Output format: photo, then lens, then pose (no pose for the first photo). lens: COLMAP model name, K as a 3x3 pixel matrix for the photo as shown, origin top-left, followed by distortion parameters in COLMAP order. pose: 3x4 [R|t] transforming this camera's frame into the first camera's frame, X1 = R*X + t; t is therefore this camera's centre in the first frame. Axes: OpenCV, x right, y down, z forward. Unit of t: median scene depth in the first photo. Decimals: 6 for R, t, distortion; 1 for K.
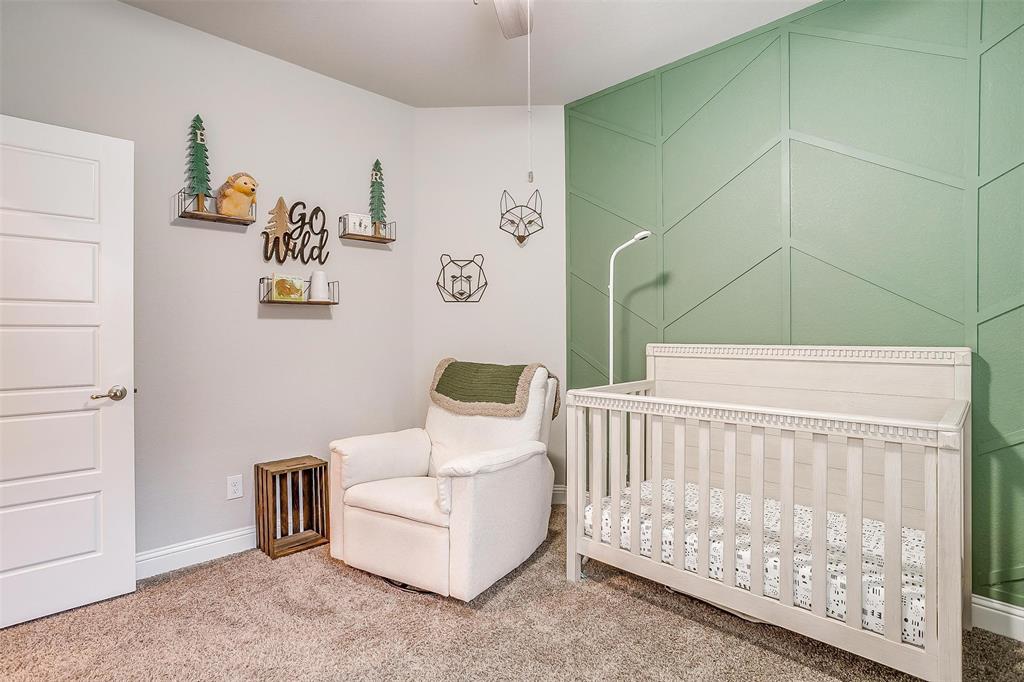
lens RADIAL K [[518.0, 0, 511.7], [0, 518.0, 336.3], [0, 0, 1]] dist [-0.057902, 0.030093]
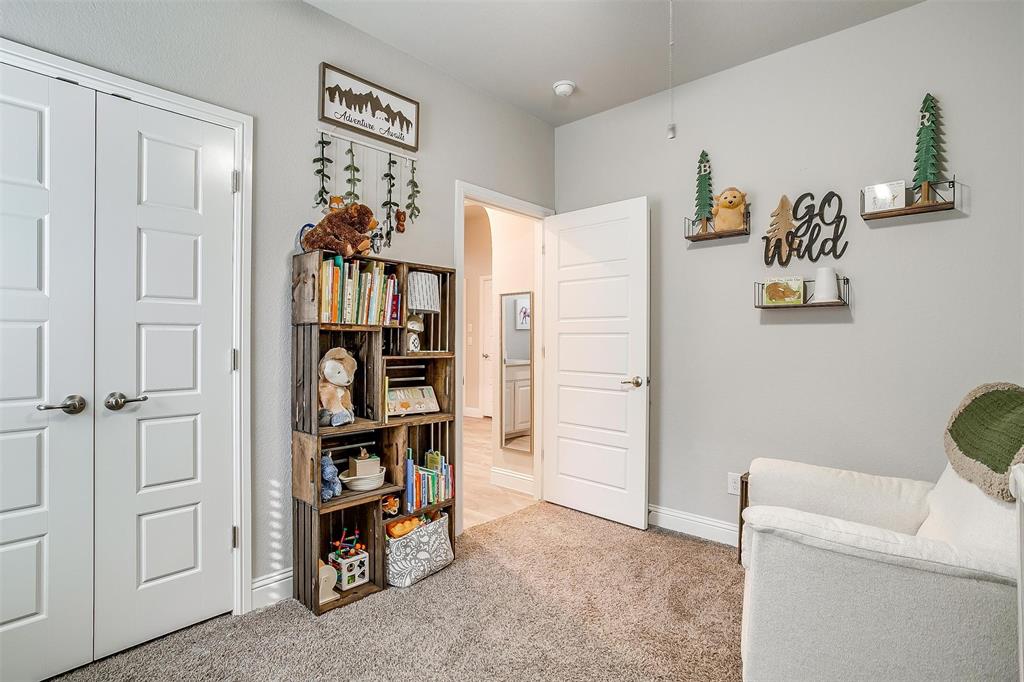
lens RADIAL K [[517.9, 0, 510.0], [0, 517.9, 342.5], [0, 0, 1]] dist [-0.042936, 0.021413]
pose [[0.043582, 0.012921, -0.998966, 0.472284], [-0.010193, 0.999870, 0.012488, -0.006899], [0.998998, 0.009638, 0.043708, 0.449570]]
